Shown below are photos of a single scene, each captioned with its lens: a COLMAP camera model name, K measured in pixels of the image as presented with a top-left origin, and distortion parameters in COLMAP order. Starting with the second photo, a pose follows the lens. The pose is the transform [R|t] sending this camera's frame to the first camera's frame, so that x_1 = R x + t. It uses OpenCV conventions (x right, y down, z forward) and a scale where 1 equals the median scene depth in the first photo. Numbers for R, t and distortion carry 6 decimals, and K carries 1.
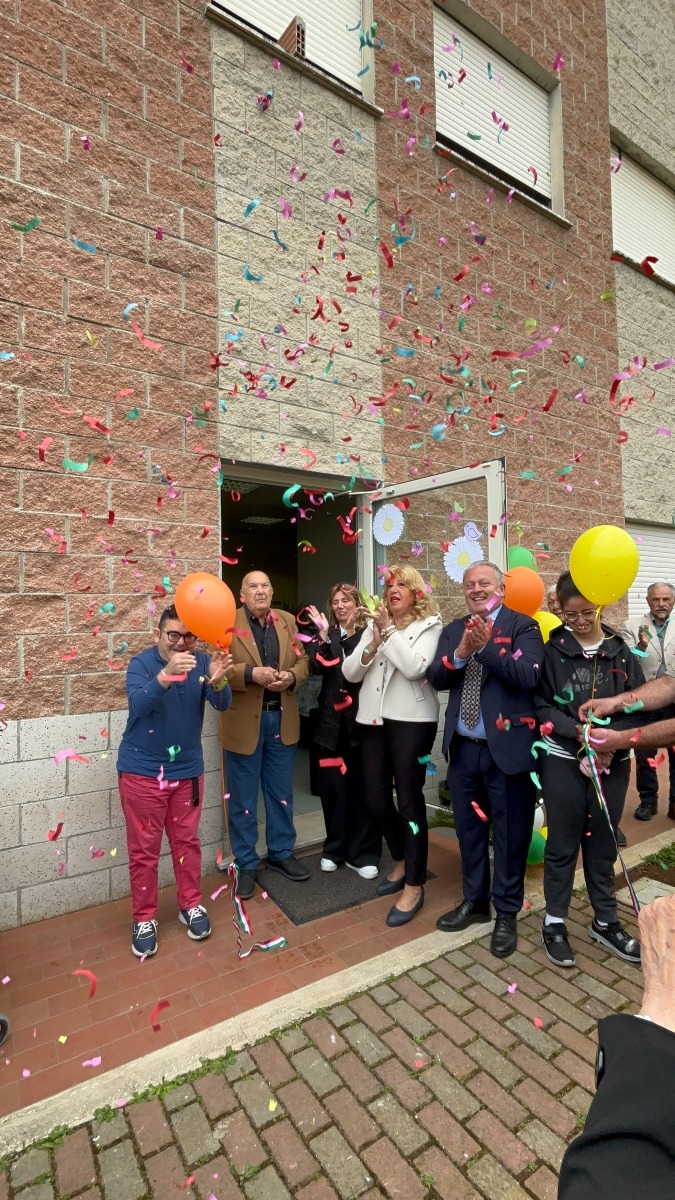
lens RADIAL K [[567.2, 0, 342.9], [0, 567.2, 591.4], [0, 0, 1]] dist [0.001763, 0.000552]
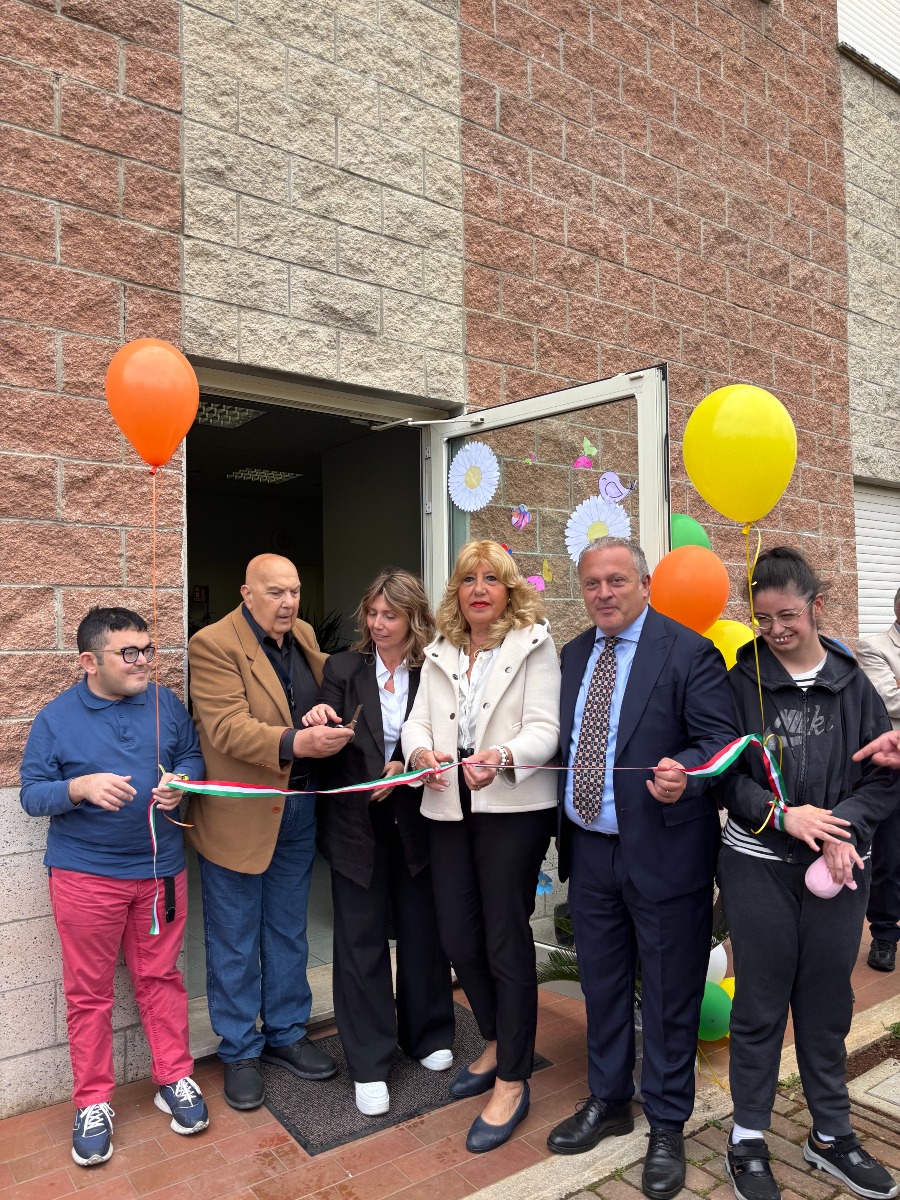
lens RADIAL K [[915.9, 0, 452.2], [0, 915.9, 602.4], [0, 0, 1]] dist [0.002738, 0.004655]
pose [[0.998345, 0.004871, 0.057297, 0.004220], [-0.004899, 0.999988, 0.000357, 0.017863], [-0.057294, -0.000637, 0.998357, 0.045649]]
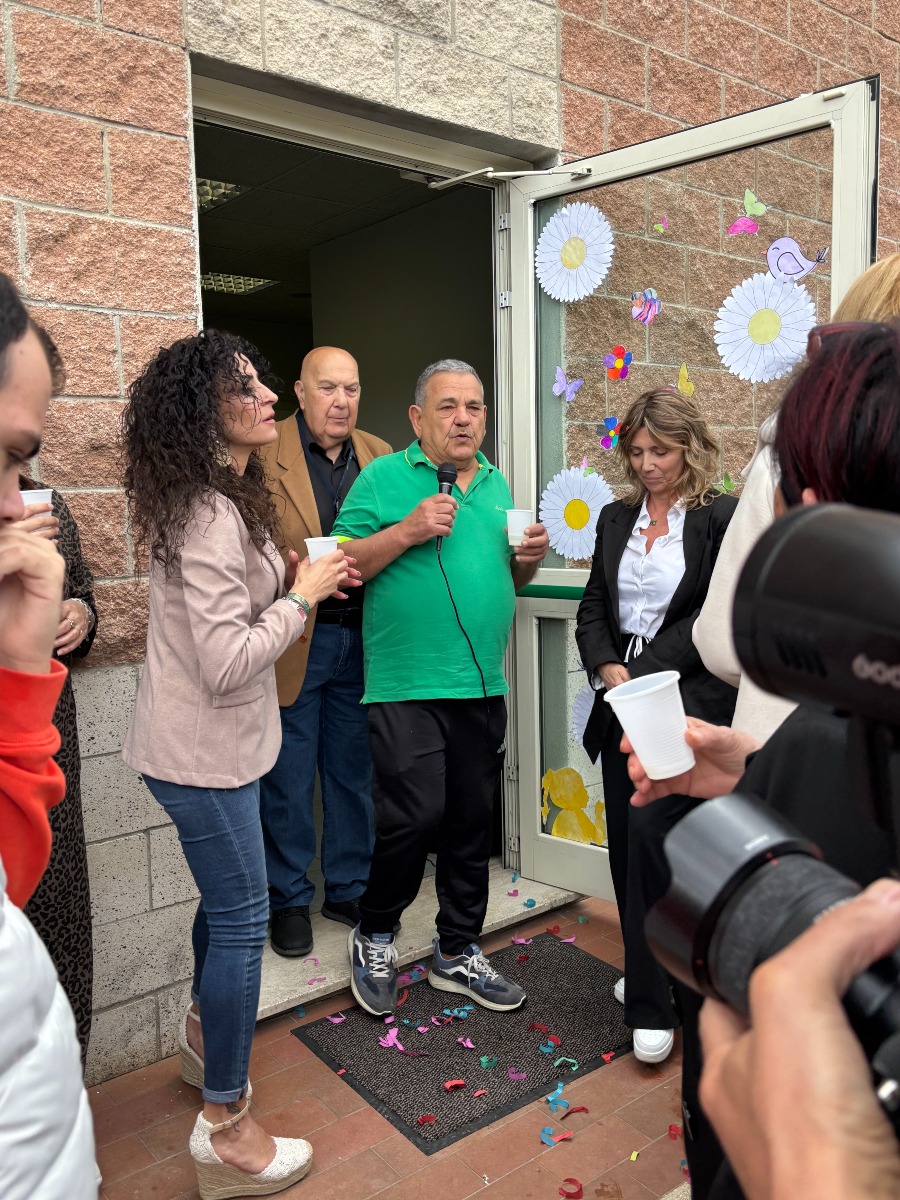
lens RADIAL K [[1016.4, 0, 450.0], [0, 1016.4, 600.0], [0, 0, 1]] dist [-0.068848, 0.088956]
pose [[0.995041, -0.018313, 0.097770, -0.113305], [0.004143, 0.989683, 0.143214, 0.042517], [-0.099384, -0.142099, 0.984851, 0.246994]]
